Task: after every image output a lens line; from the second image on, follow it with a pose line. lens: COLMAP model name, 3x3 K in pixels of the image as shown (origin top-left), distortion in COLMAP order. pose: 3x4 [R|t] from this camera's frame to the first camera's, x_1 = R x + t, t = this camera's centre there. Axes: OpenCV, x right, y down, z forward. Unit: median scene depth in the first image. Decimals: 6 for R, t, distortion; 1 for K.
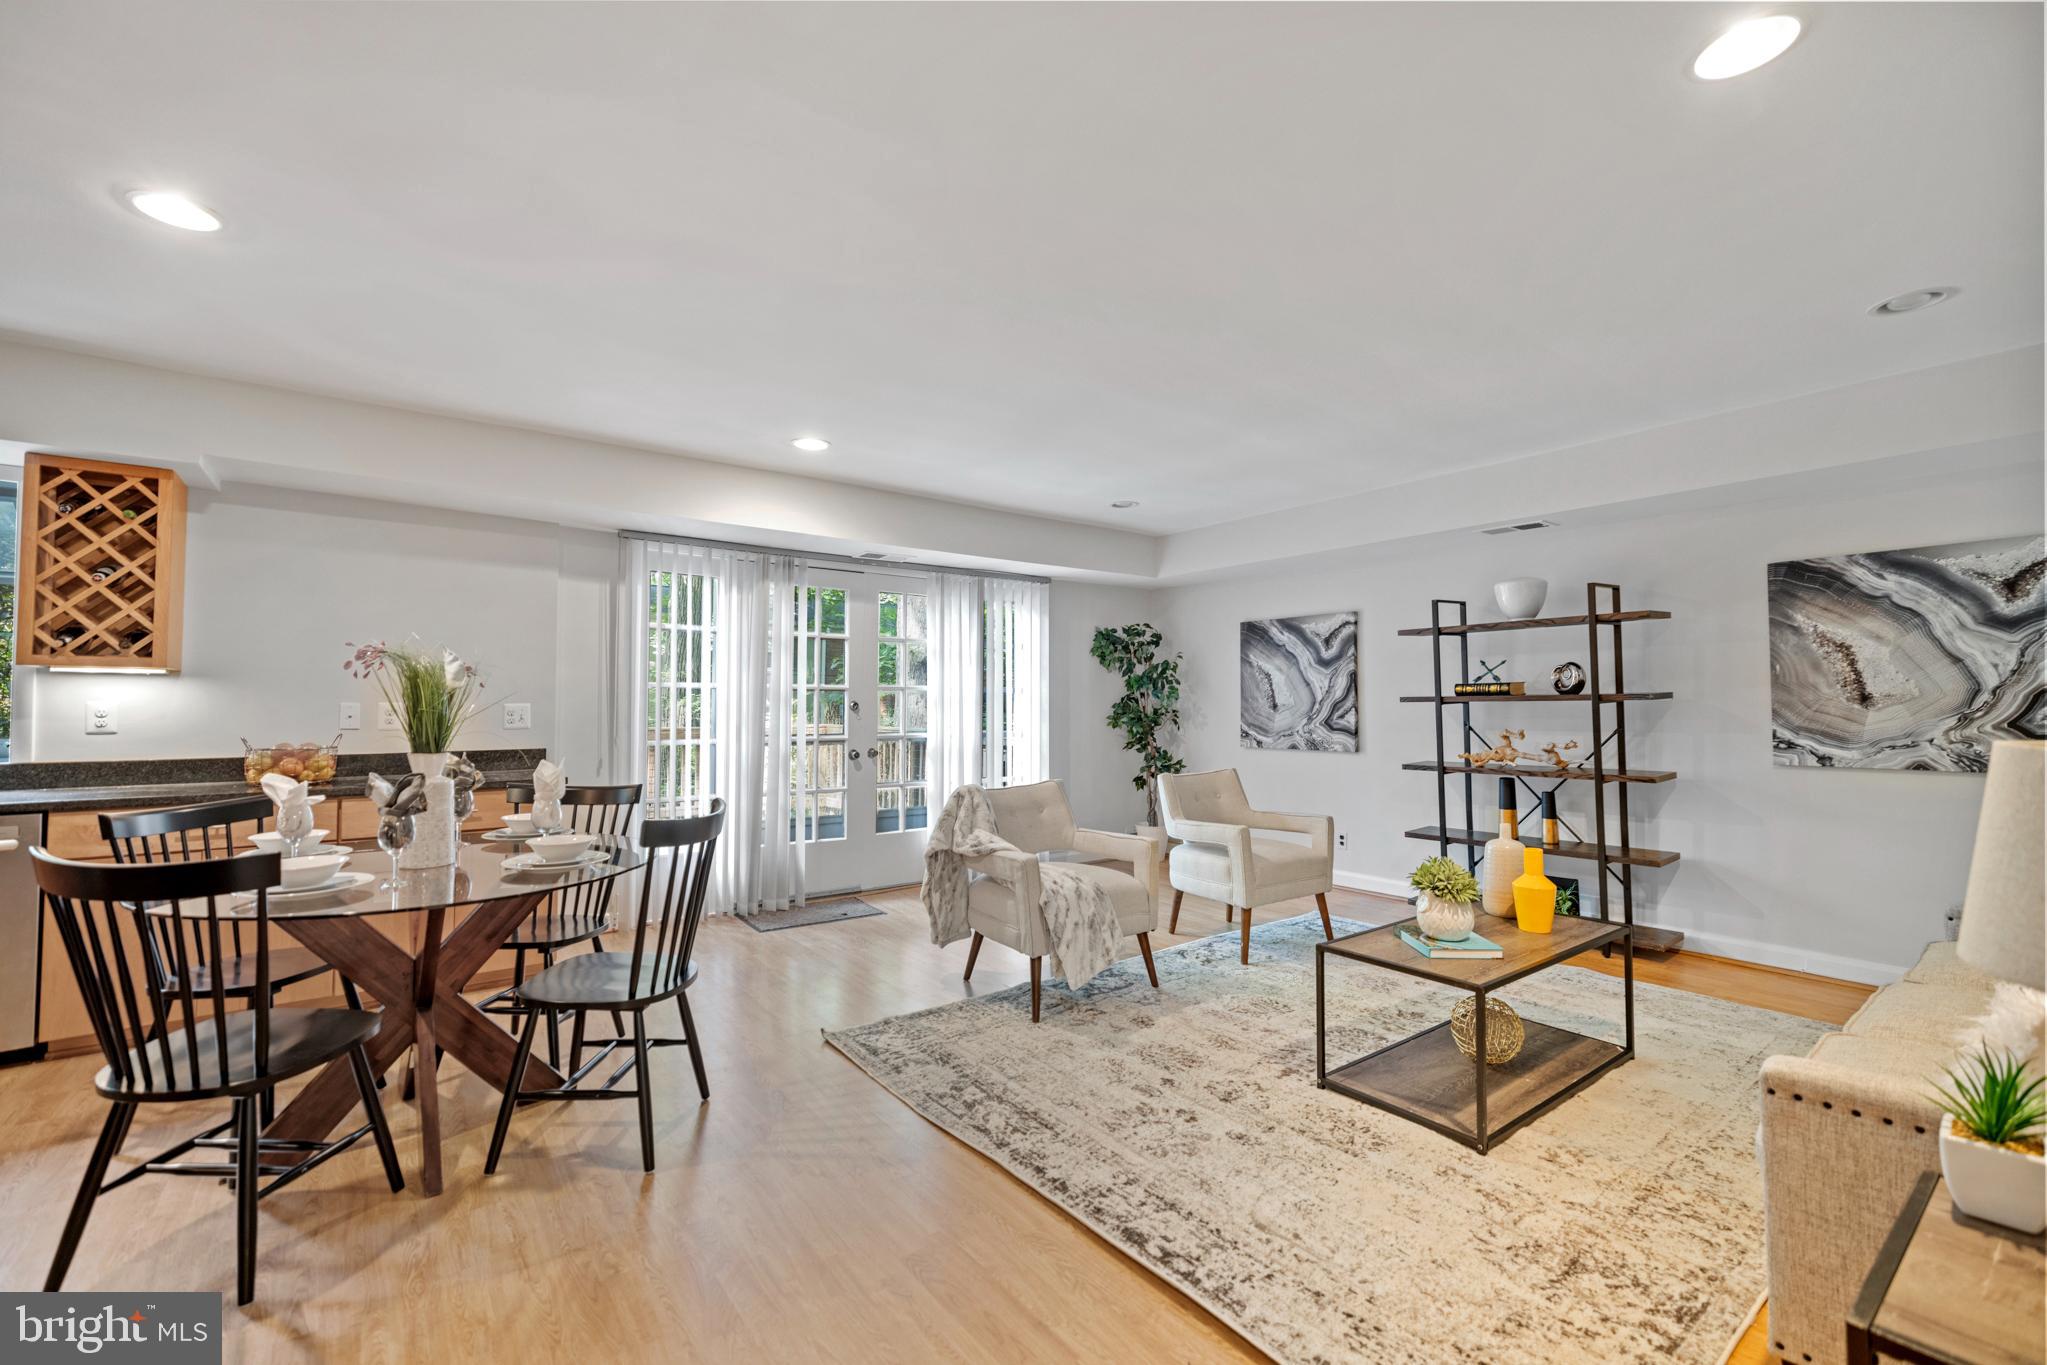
lens RADIAL K [[860.2, 0, 1019.2], [0, 860.2, 678.7], [0, 0, 1]] dist [0.003507, -0.000606]
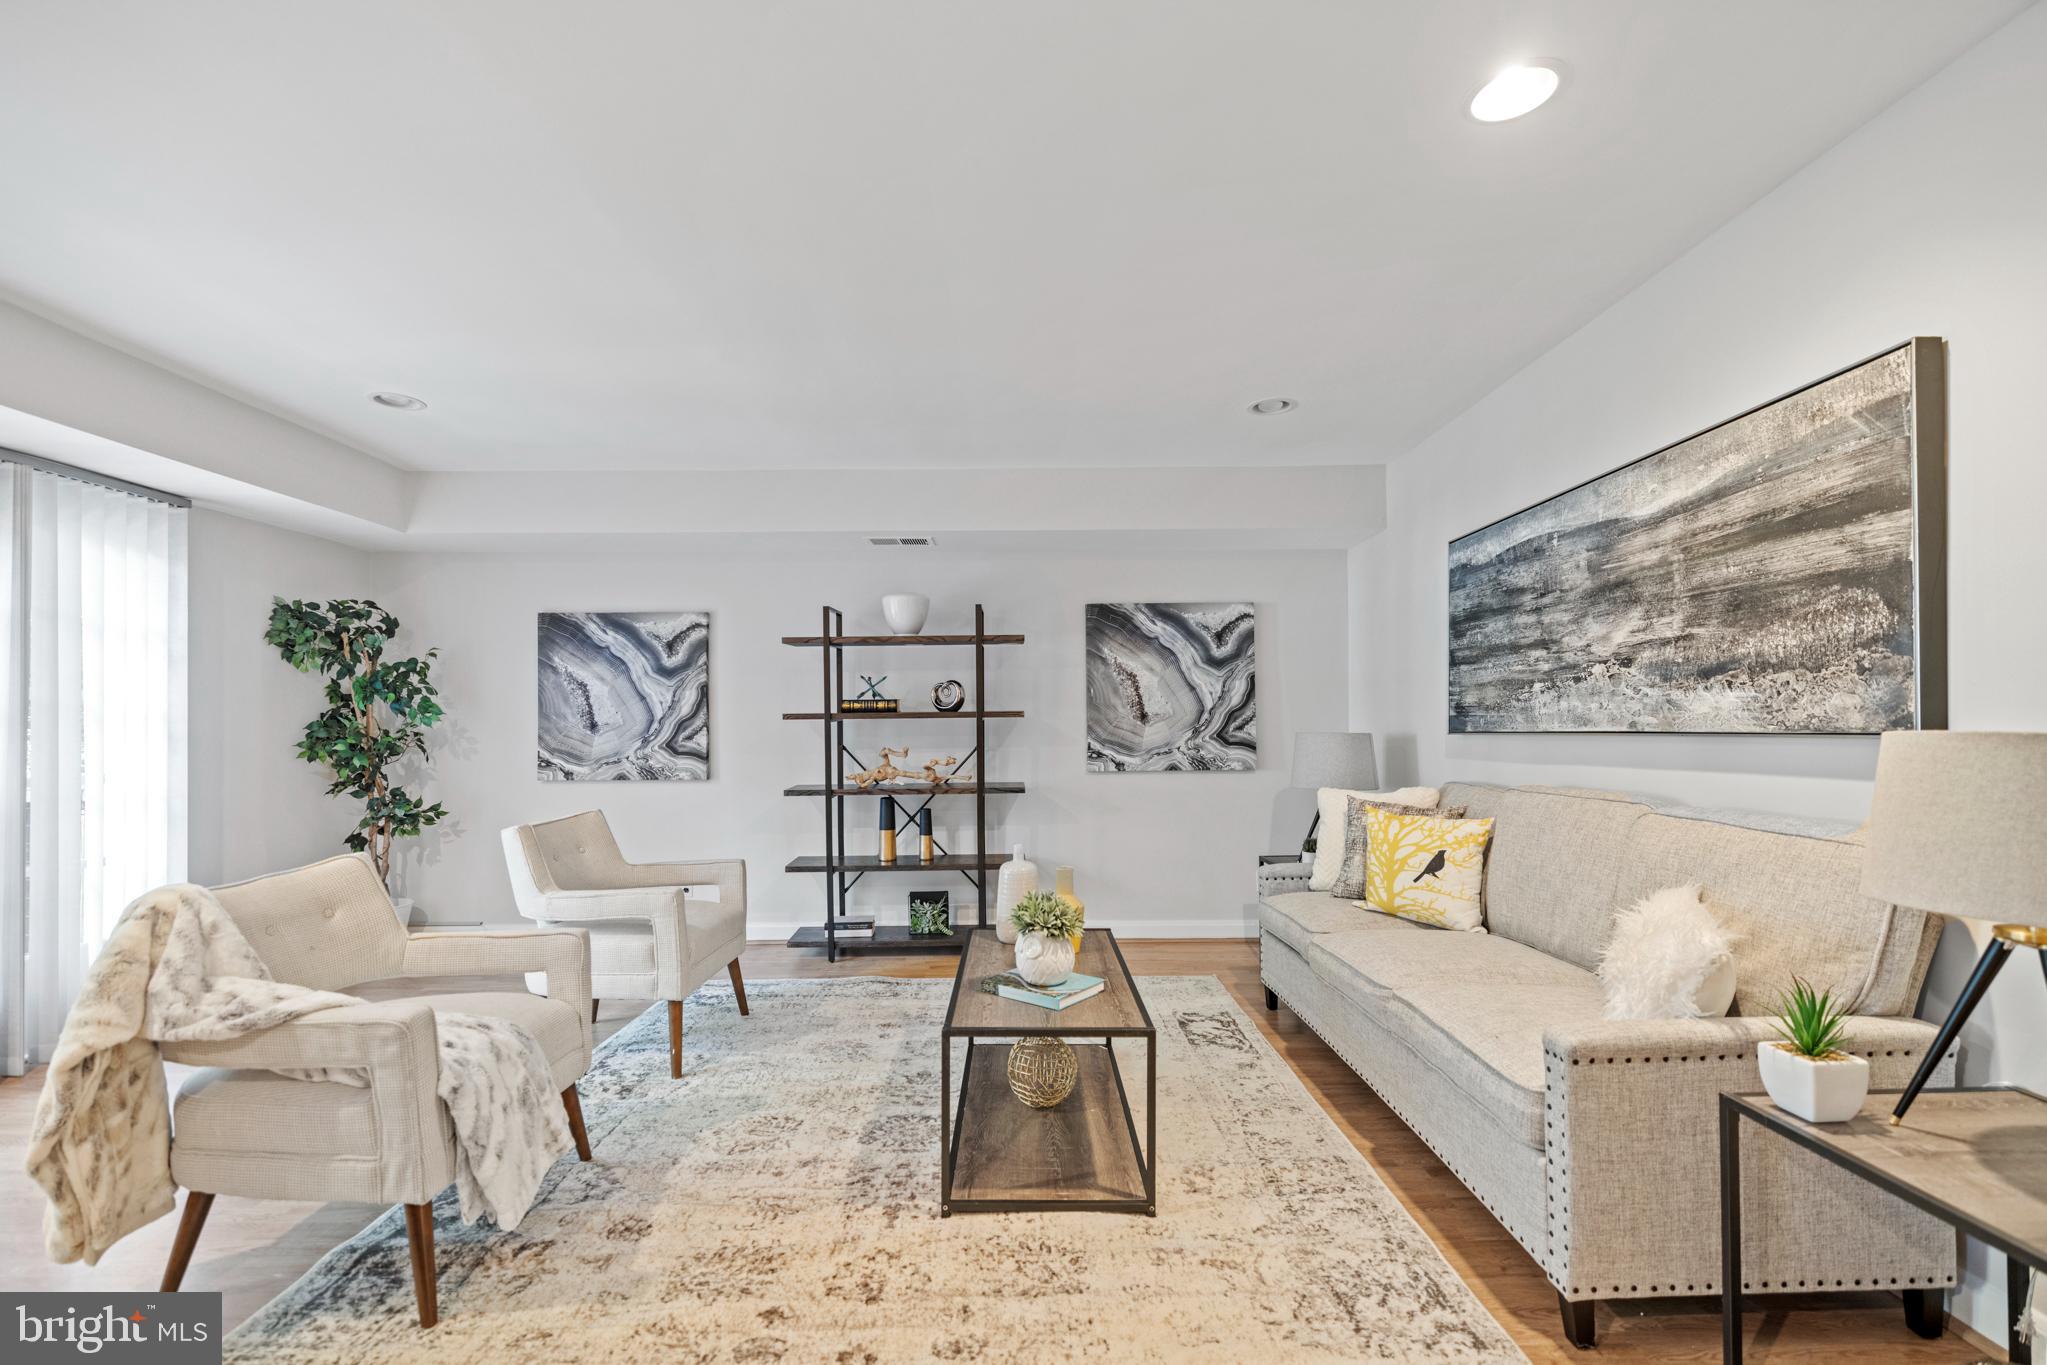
lens RADIAL K [[875.9, 0, 1020.4], [0, 875.9, 726.3], [0, 0, 1]] dist [0.001129, 0.000091]
pose [[0.595349, -0.000001, 0.803467, -0.150244], [-0.020081, 0.999688, 0.014880, 0.018472], [-0.803216, -0.024994, 0.595163, 0.318612]]
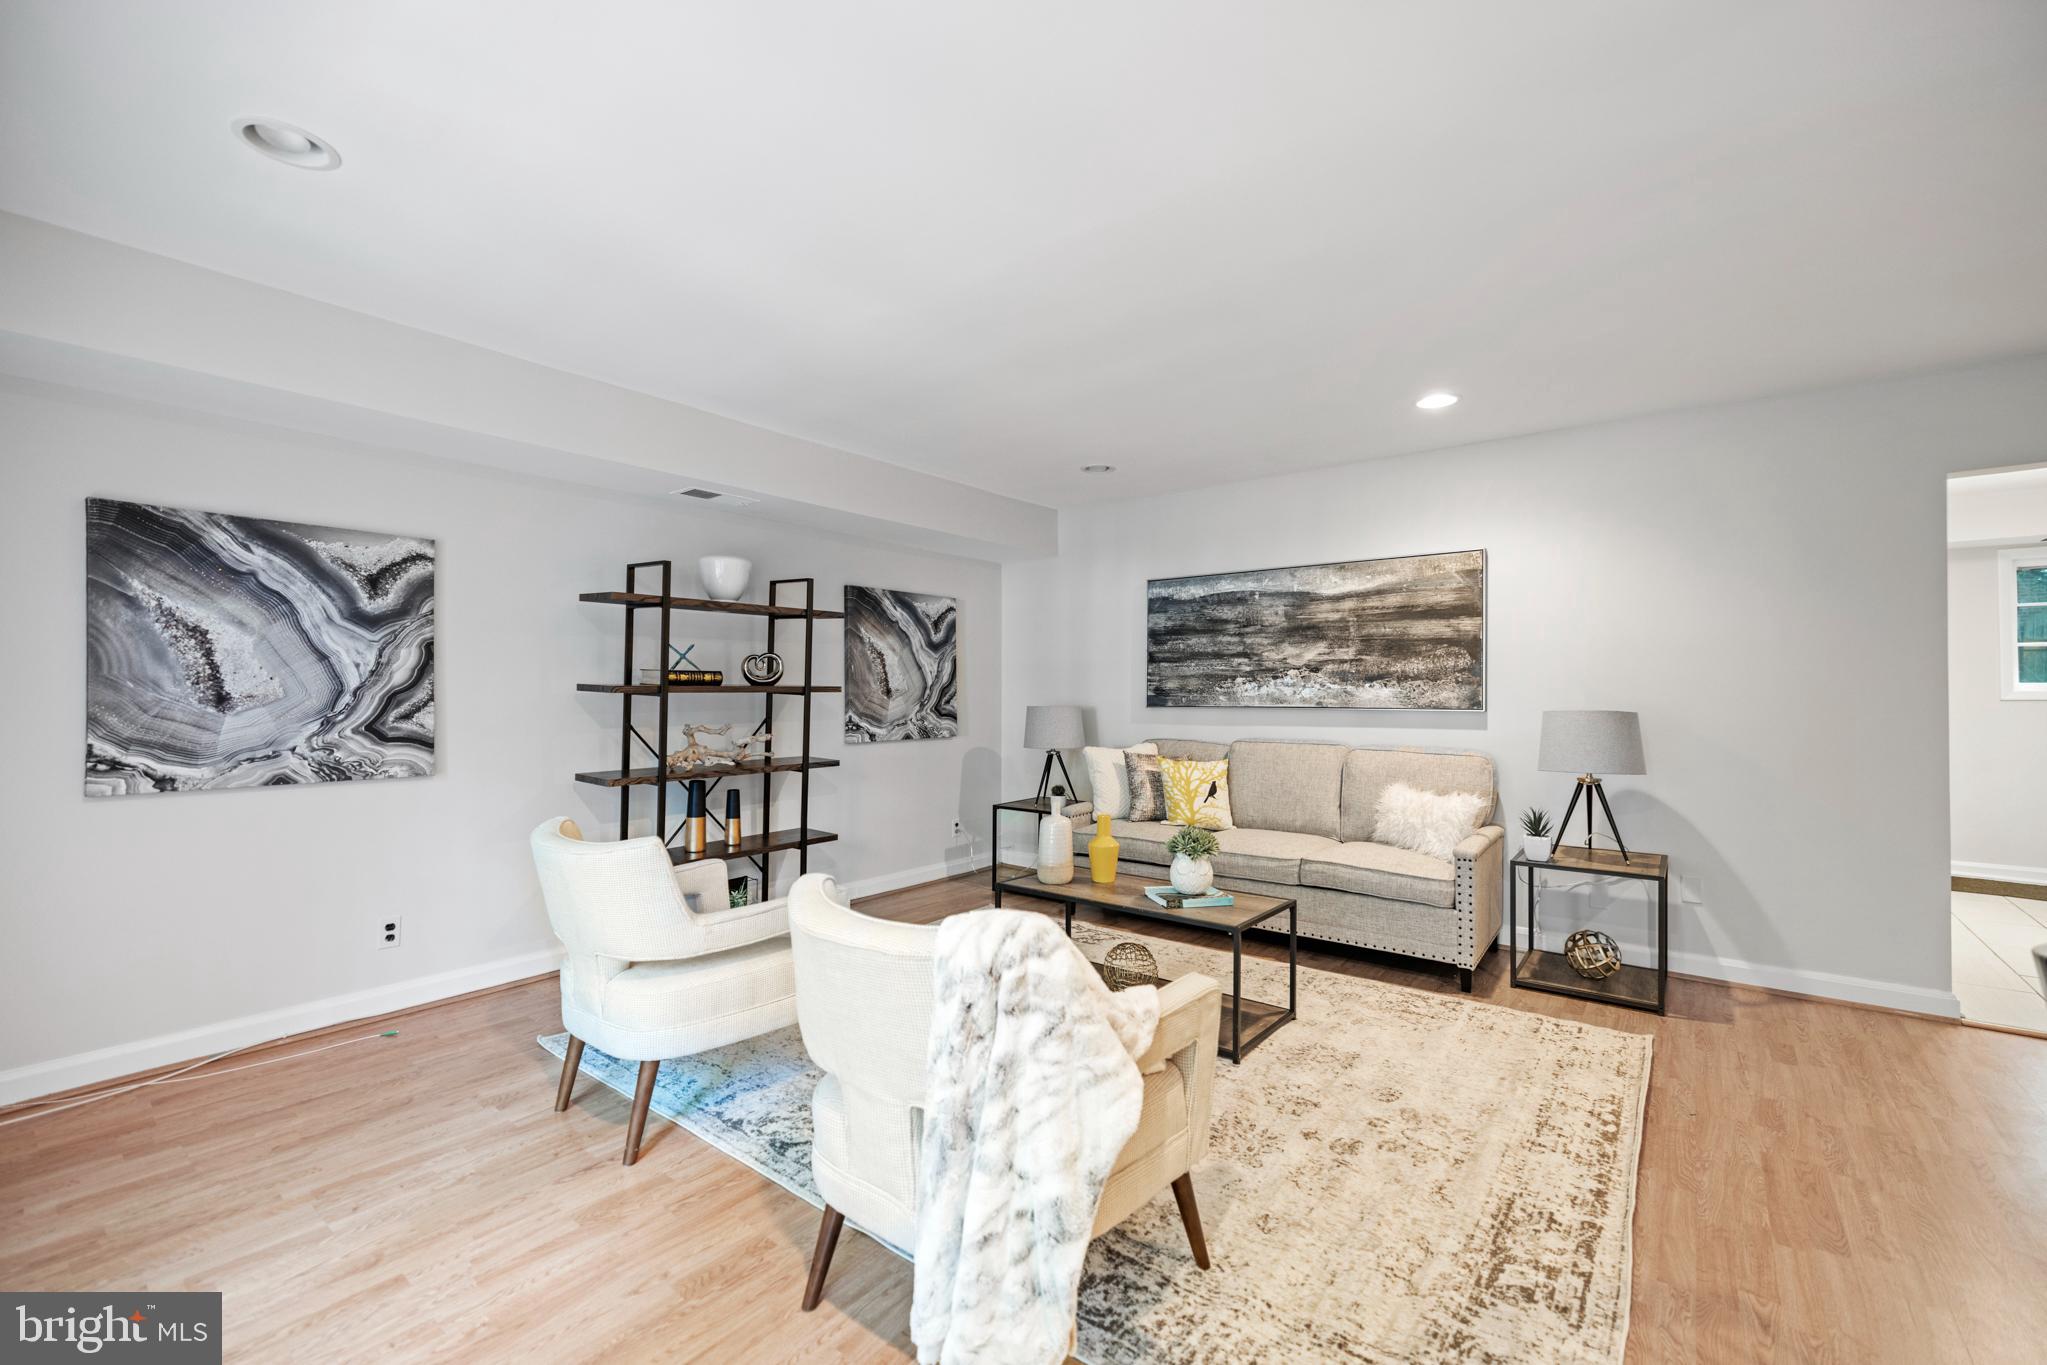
lens RADIAL K [[858.0, 0, 1022.2], [0, 858.0, 686.3], [0, 0, 1]] dist [0.000855, -0.000284]
pose [[-0.259525, 0.009031, 0.965694, -0.383768], [-0.031659, 0.999339, -0.017854, 0.027577], [-0.965217, -0.035206, -0.259067, 0.990216]]
